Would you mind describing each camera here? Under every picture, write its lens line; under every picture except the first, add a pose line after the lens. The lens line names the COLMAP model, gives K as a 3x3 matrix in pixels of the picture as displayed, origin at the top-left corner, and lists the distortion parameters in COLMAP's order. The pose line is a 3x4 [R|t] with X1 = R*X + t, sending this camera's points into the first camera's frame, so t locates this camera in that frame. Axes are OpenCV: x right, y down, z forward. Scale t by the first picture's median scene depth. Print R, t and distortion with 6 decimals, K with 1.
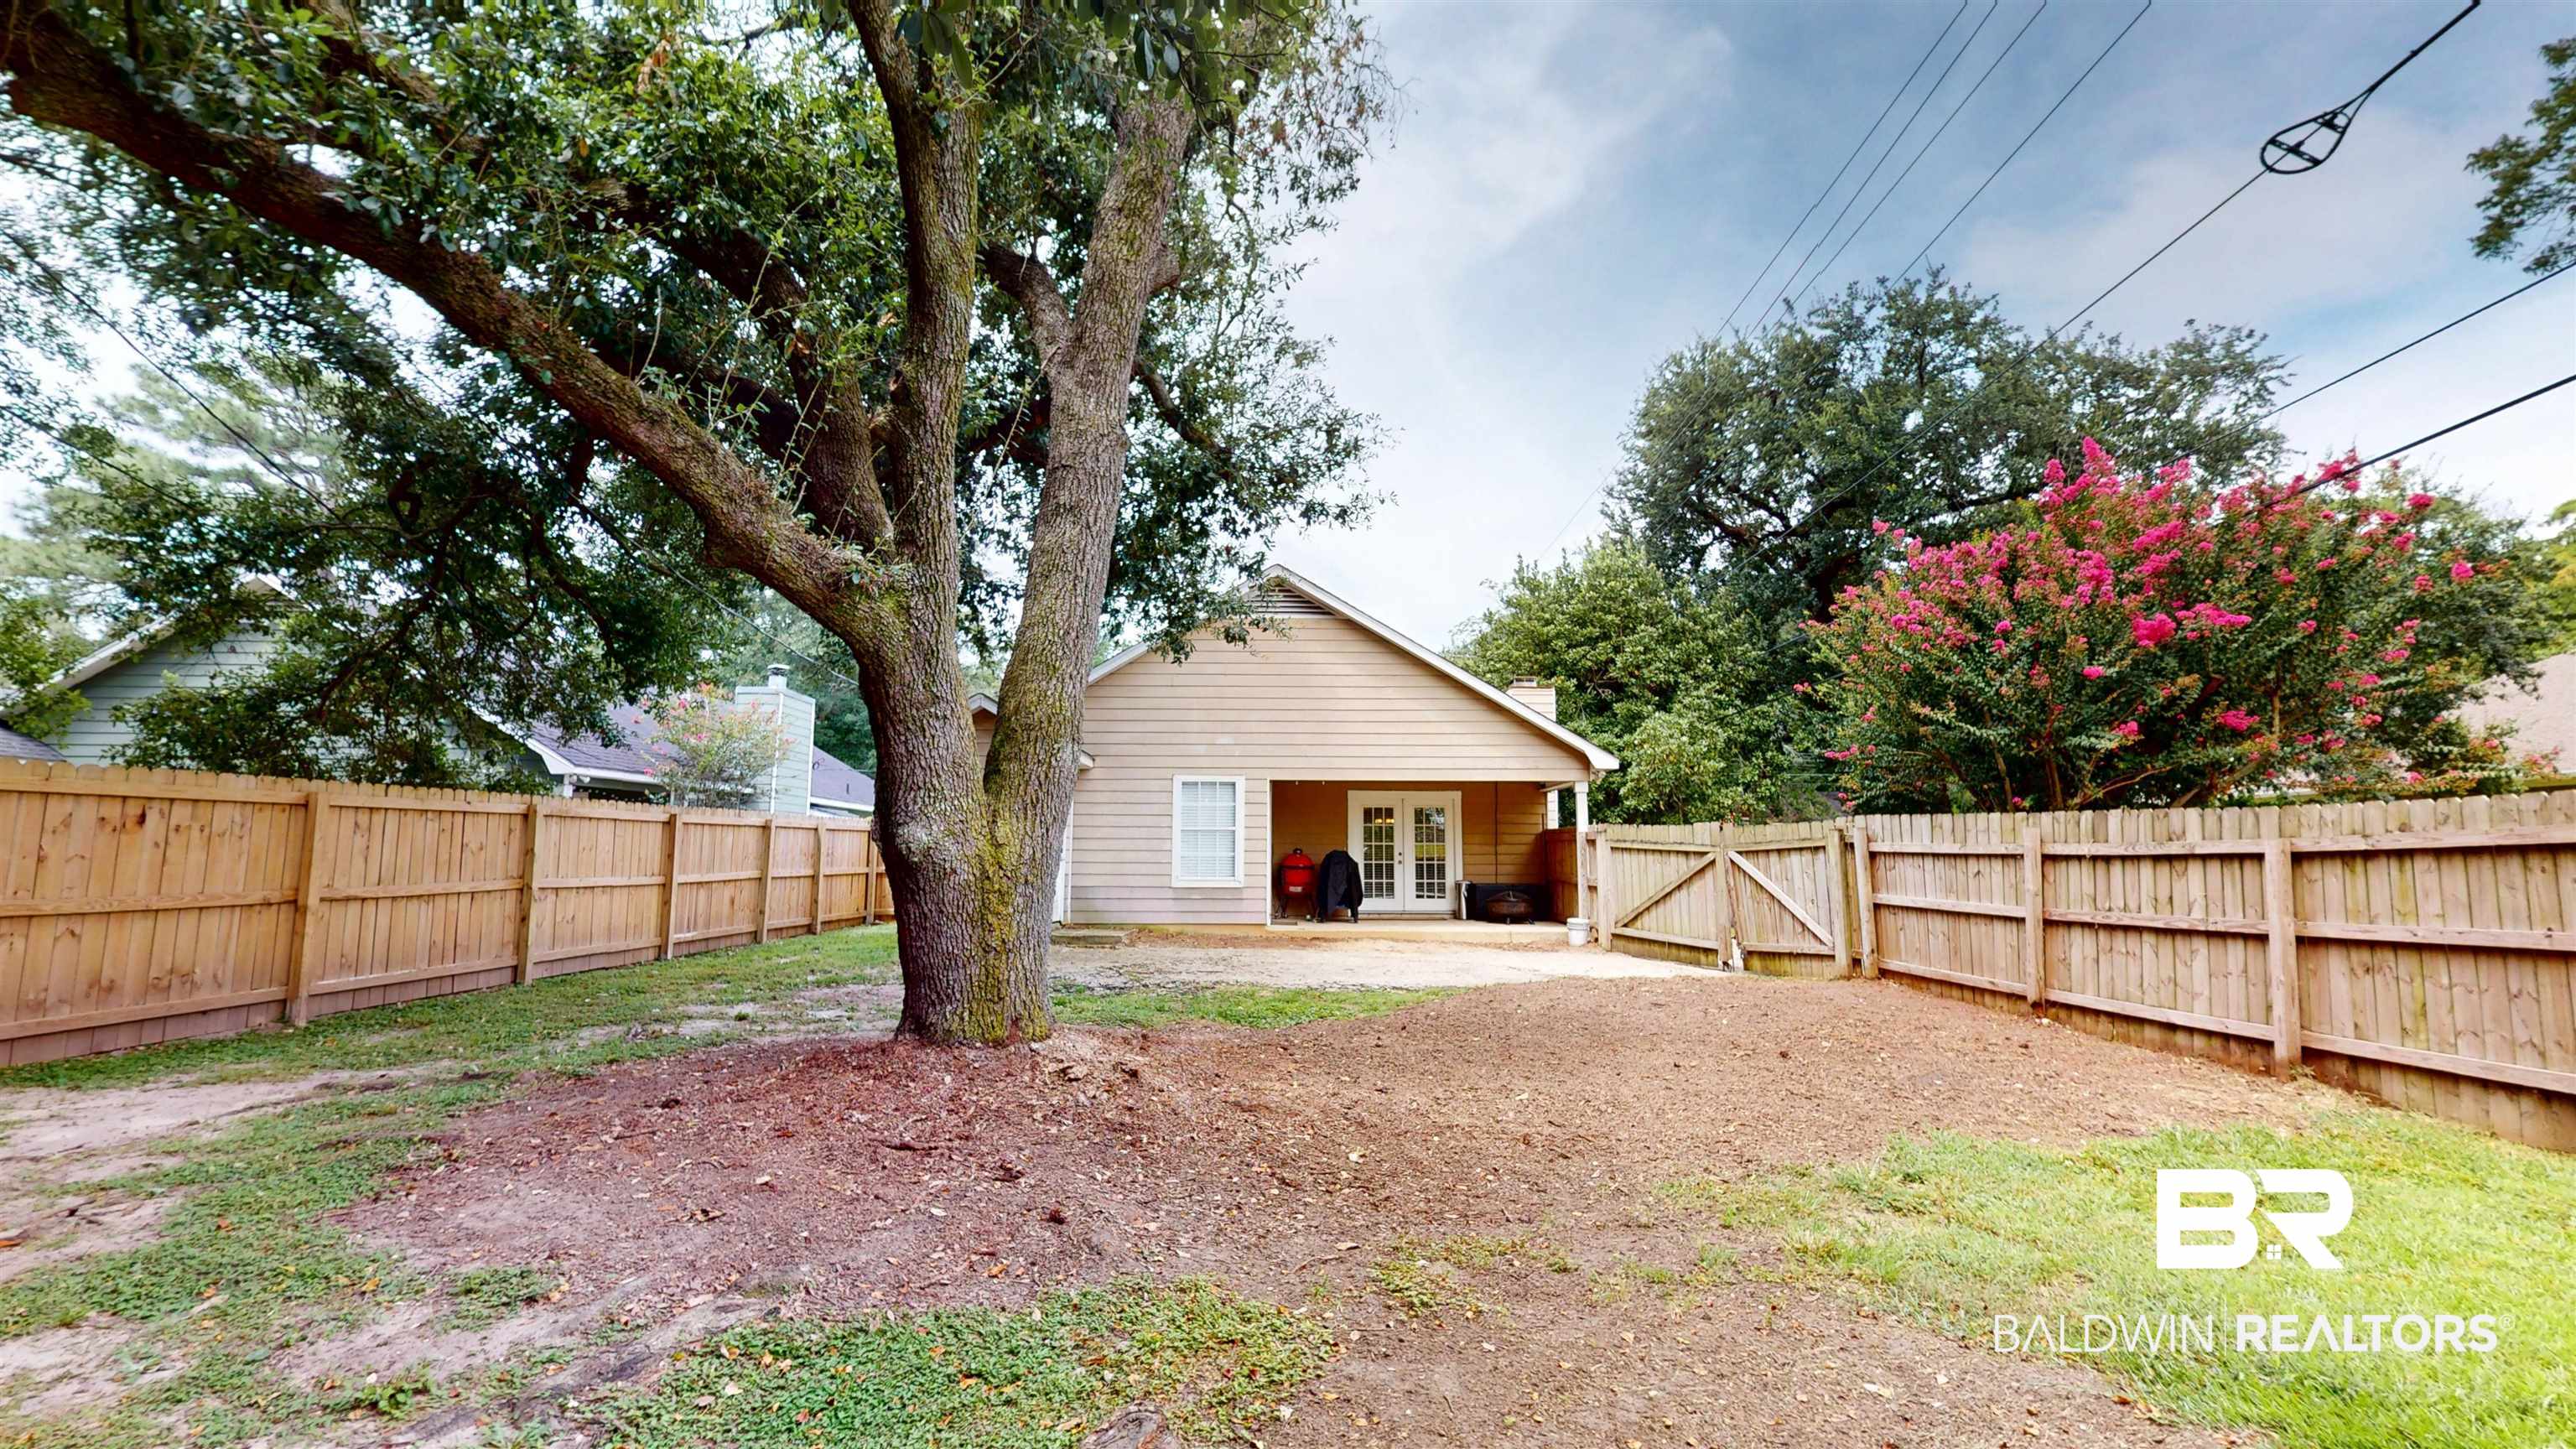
lens RADIAL K [[932.6, 0, 1288.0], [0, 932.6, 724.5], [0, 0, 1]] dist [0.000498, -0.000075]
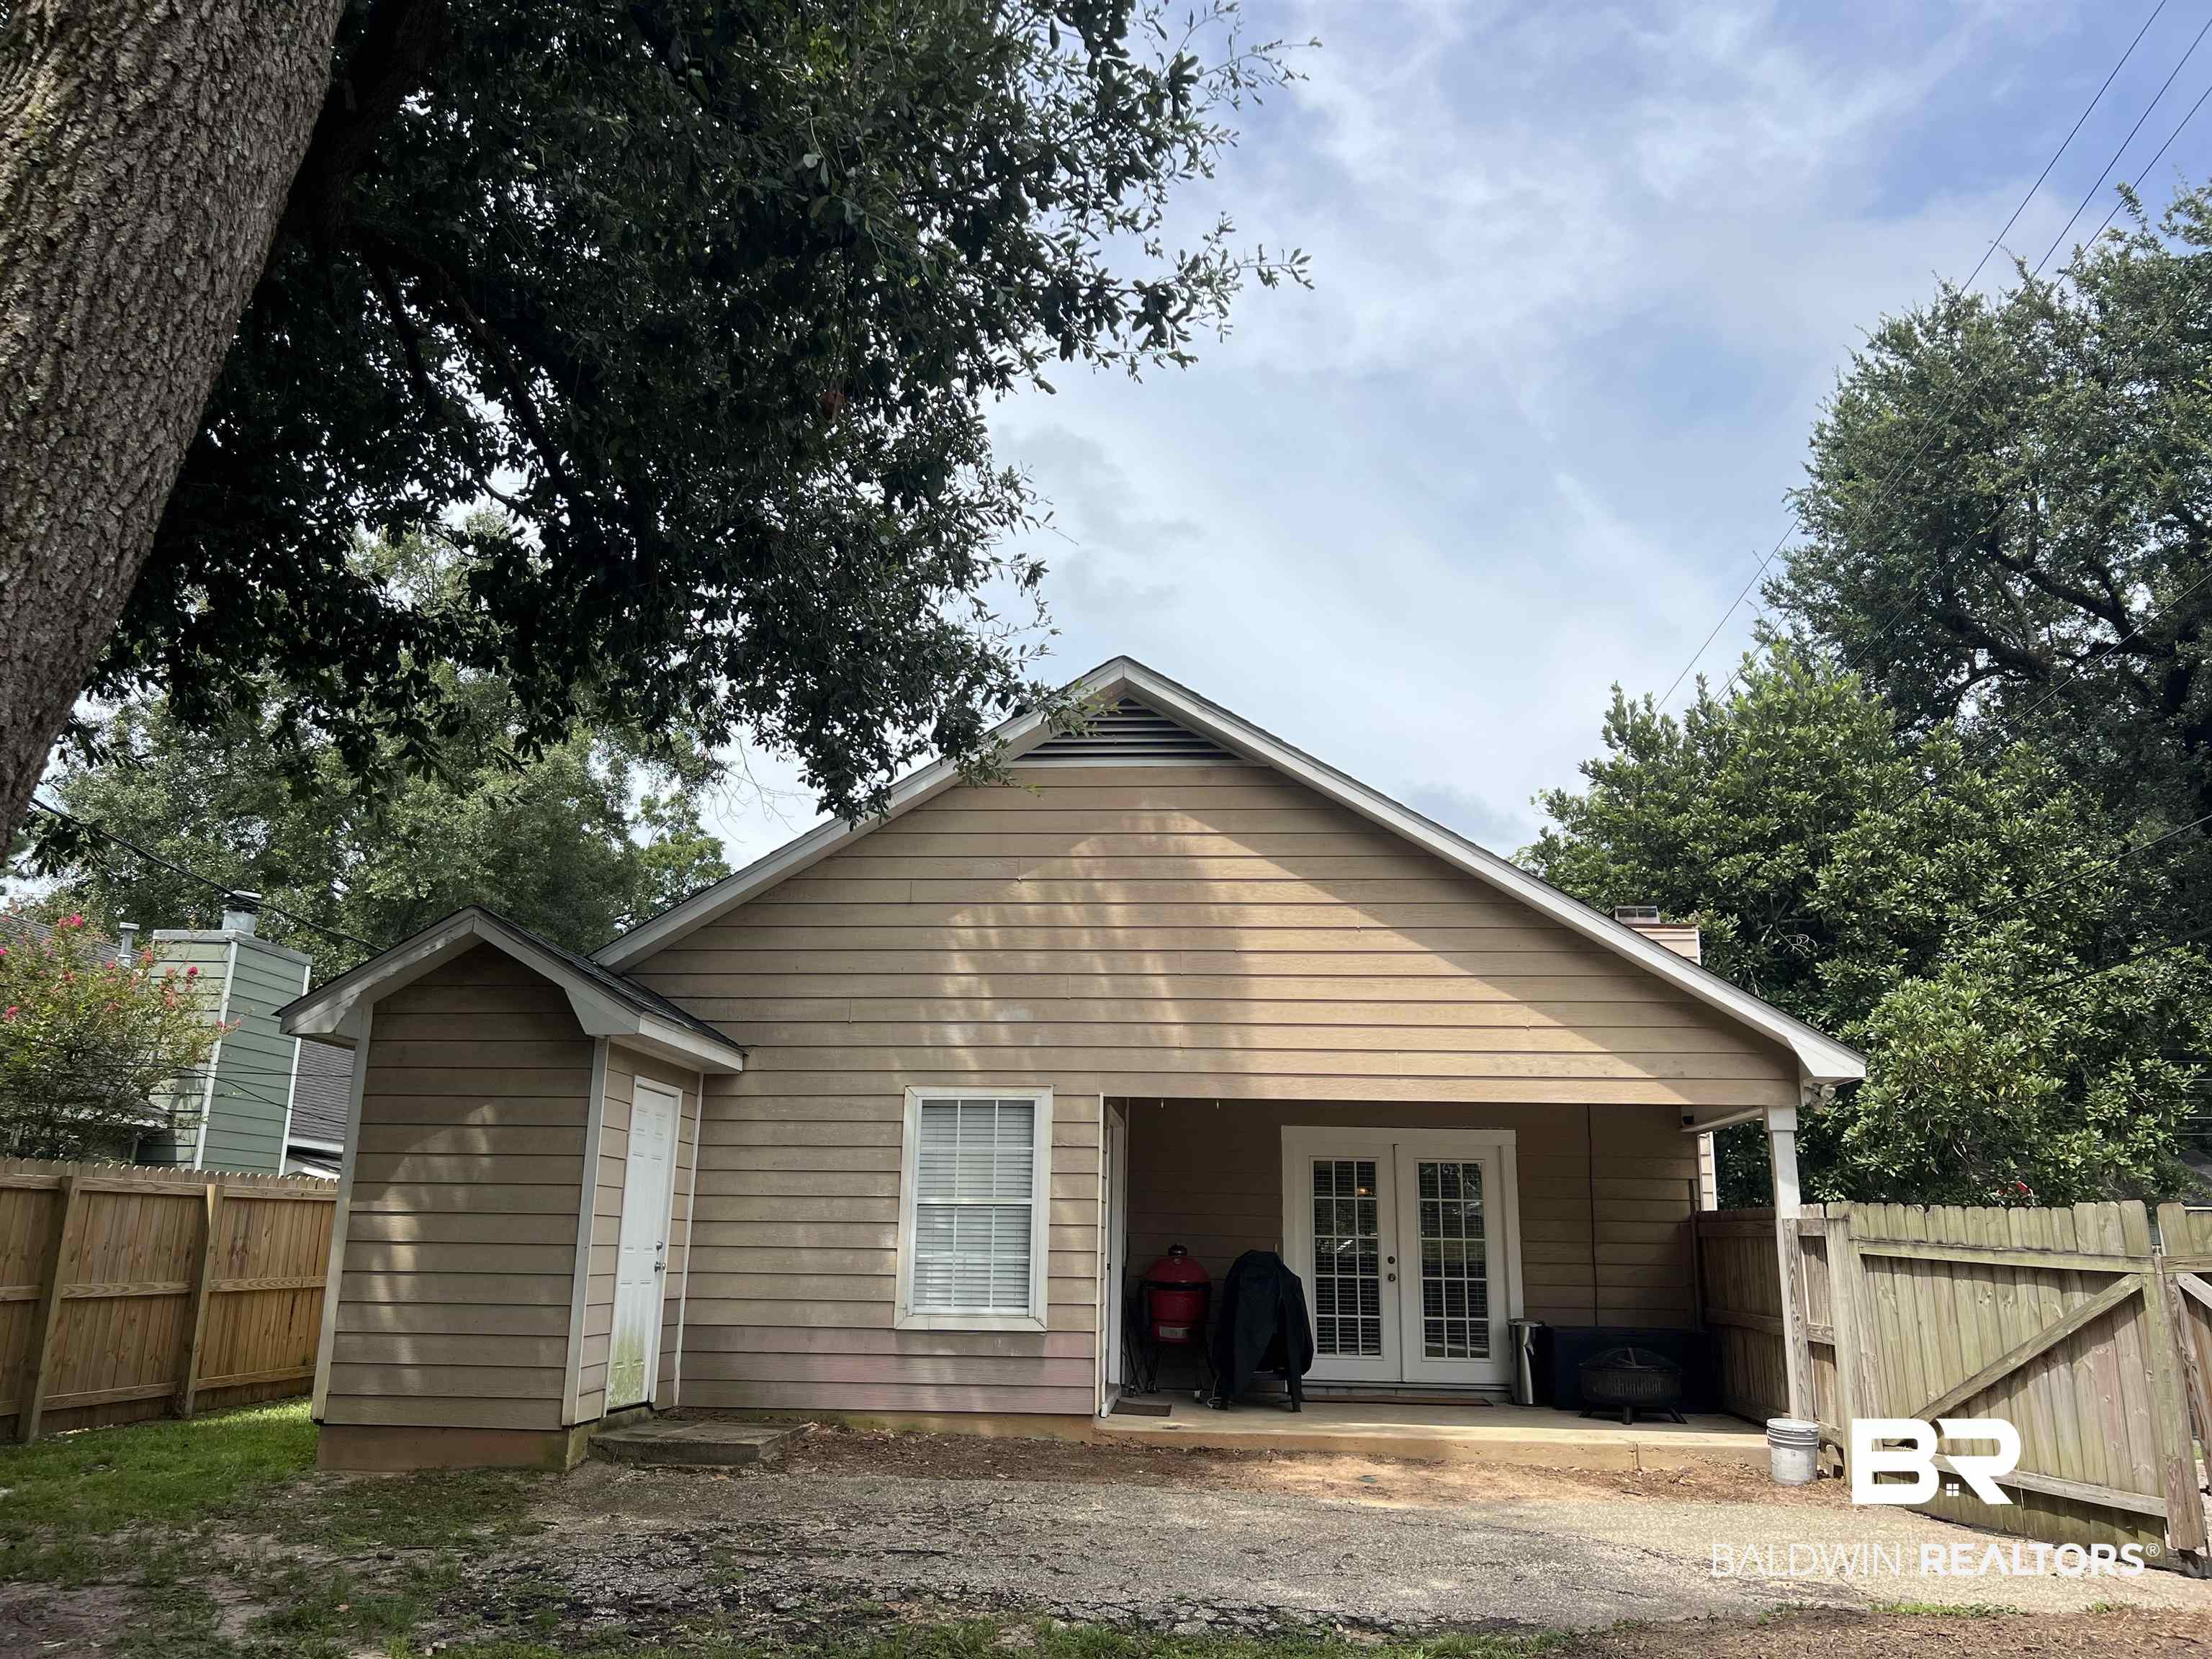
lens RADIAL K [[1606.1, 0, 1106.0], [0, 1606.1, 829.5], [0, 0, 1]] dist [0.049405, -0.055505]
pose [[0.998068, -0.003996, -0.062008, 0.024316], [-0.003275, 0.993159, -0.116722, 0.014075], [0.062051, 0.116700, 0.991227, 0.127570]]
